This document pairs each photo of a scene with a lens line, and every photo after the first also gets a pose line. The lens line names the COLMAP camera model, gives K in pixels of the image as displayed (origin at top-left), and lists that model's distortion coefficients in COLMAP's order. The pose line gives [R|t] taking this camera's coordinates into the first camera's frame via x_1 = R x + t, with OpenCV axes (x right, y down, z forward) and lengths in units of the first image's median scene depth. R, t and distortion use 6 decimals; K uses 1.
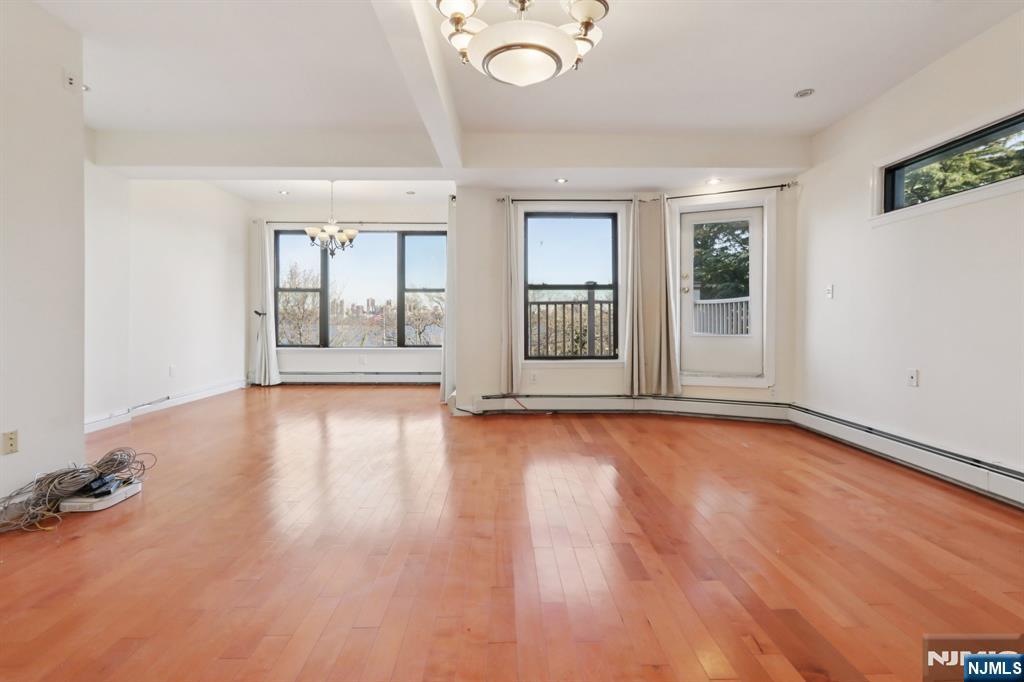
lens RADIAL K [[462.1, 0, 511.5], [0, 462.1, 319.1], [0, 0, 1]] dist [-0.002279, -0.000112]
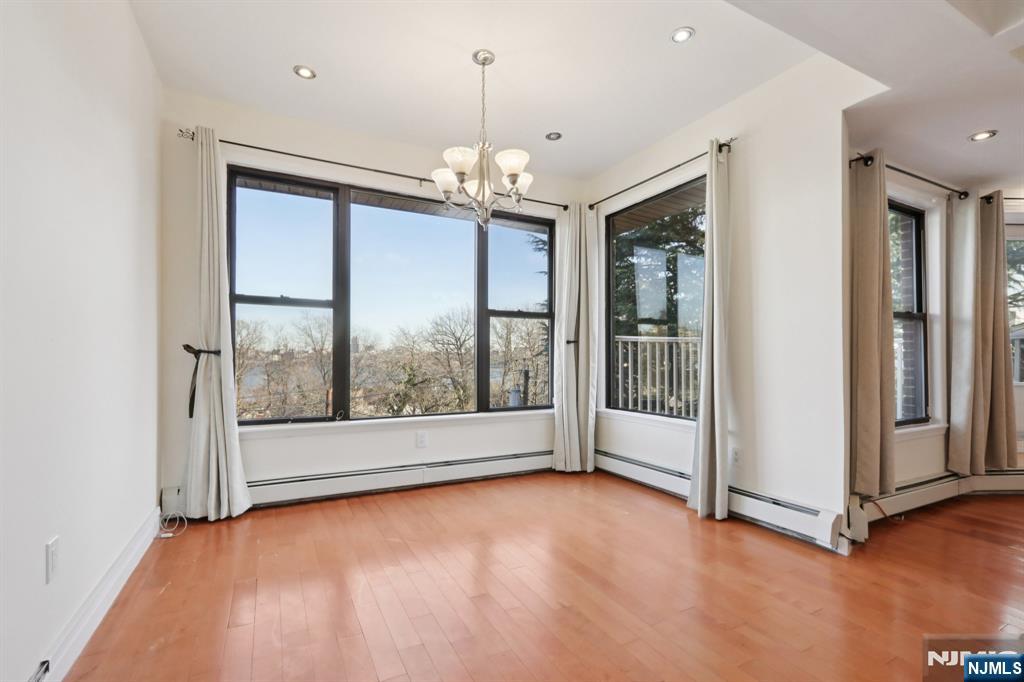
lens RADIAL K [[474.5, 0, 510.9], [0, 474.5, 353.7], [0, 0, 1]] dist [0.002131, 0.000503]
pose [[0.894437, 0.003688, 0.447179, -0.492500], [-0.001789, 0.999988, -0.004668, -0.008555], [-0.447190, 0.003375, 0.894432, 0.486783]]
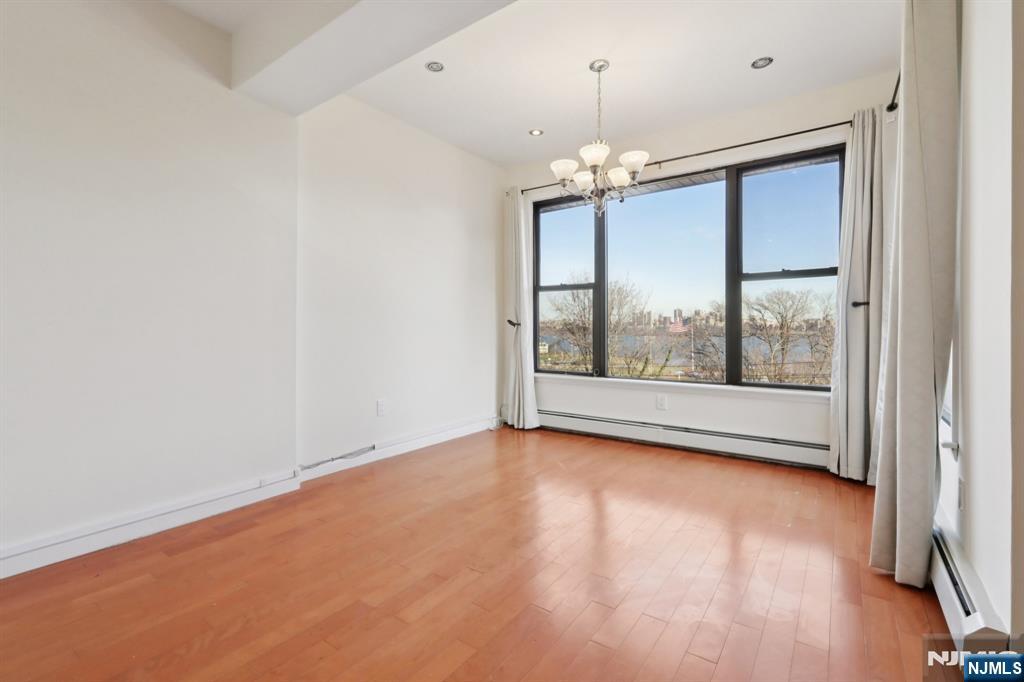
lens RADIAL K [[460.2, 0, 511.1], [0, 460.2, 332.7], [0, 0, 1]] dist [-0.002133, 0.000477]
pose [[0.799832, 0.002766, -0.600218, -0.133737], [0.000865, 0.999983, 0.005761, -0.002359], [0.600224, -0.005127, 0.799816, 0.450434]]
